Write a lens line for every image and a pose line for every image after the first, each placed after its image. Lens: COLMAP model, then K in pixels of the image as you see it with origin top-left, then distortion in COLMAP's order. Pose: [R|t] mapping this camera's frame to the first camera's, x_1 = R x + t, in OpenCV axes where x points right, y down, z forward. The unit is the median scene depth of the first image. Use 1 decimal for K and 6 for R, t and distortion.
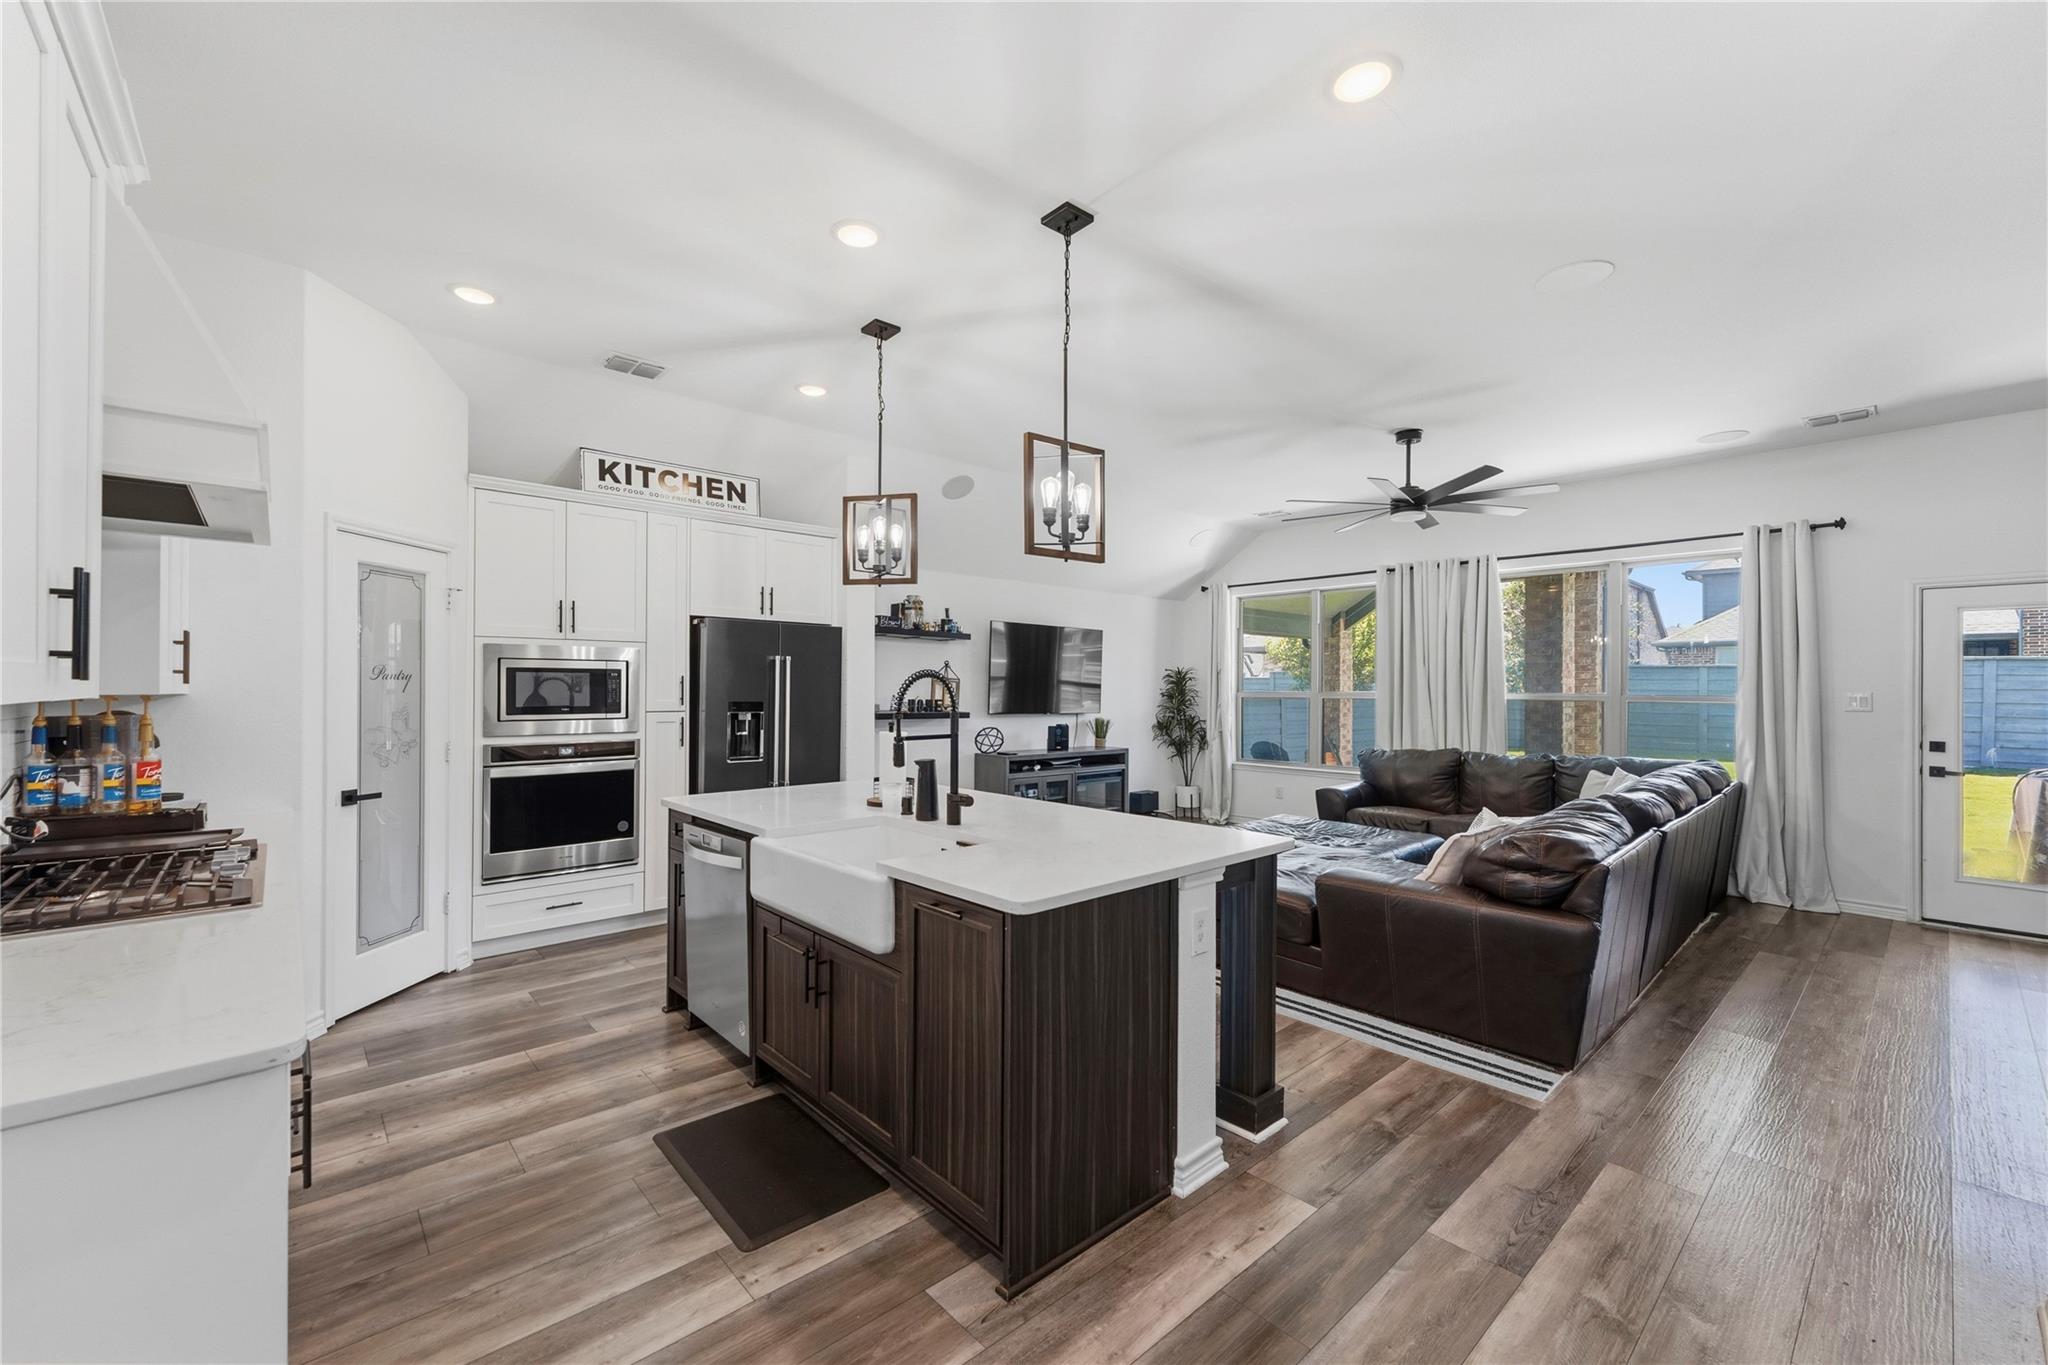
lens RADIAL K [[812.1, 0, 1022.2], [0, 812.1, 684.9], [0, 0, 1]] dist [0.007127, -0.002895]
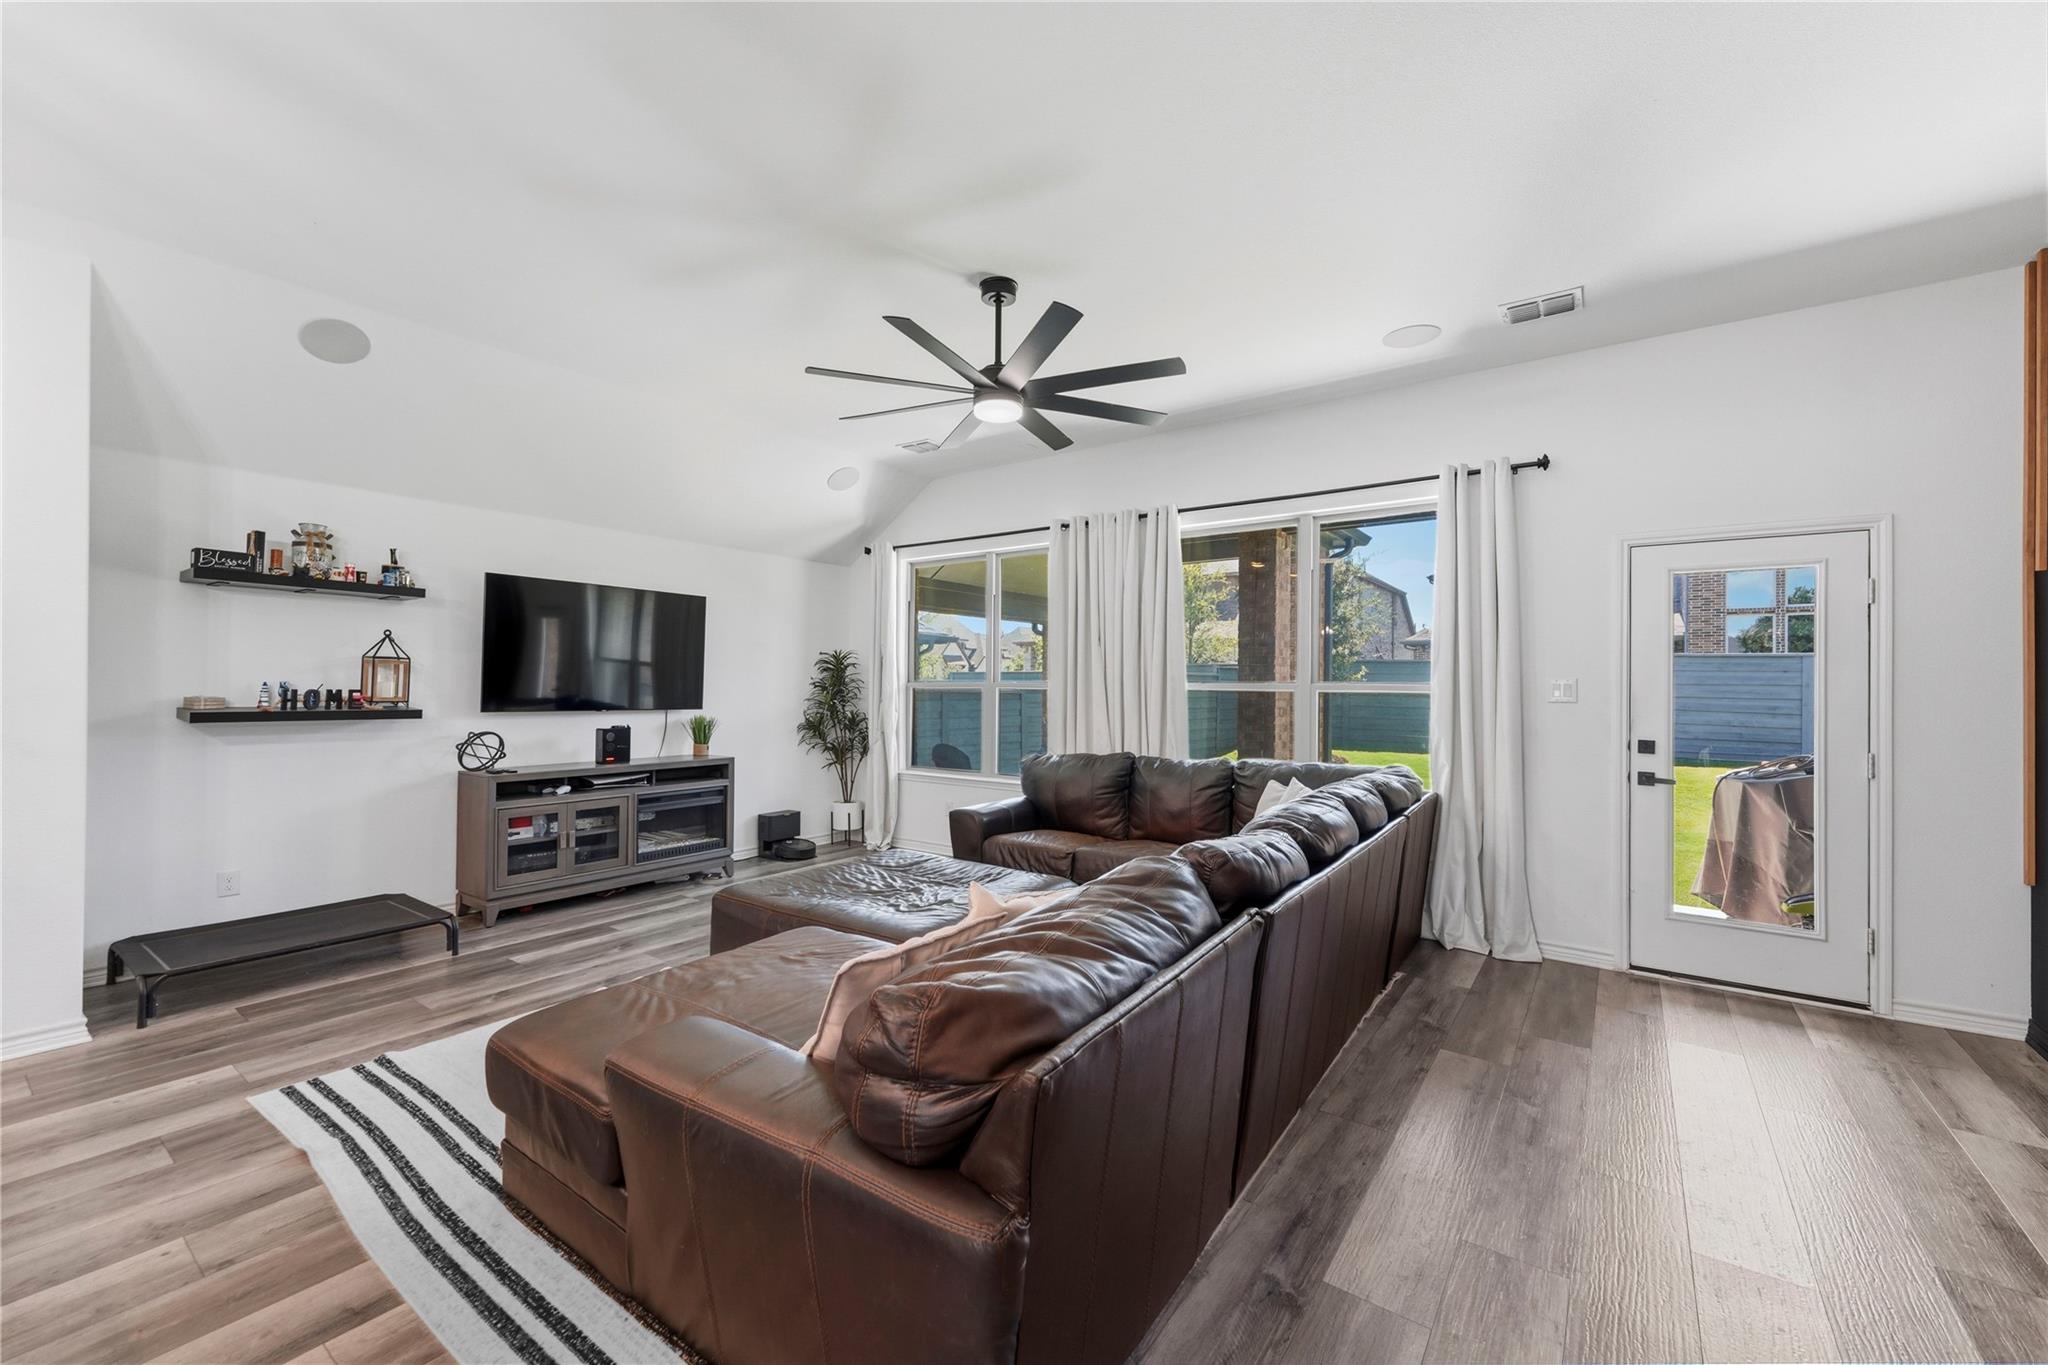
lens RADIAL K [[812.1, 0, 1022.8], [0, 812.1, 680.5], [0, 0, 1]] dist [0.007127, -0.002895]
pose [[0.977819, 0.002967, 0.209431, 0.268847], [-0.002605, 0.999995, -0.002007, 0.011058], [-0.209436, 0.001417, 0.977821, 0.260418]]
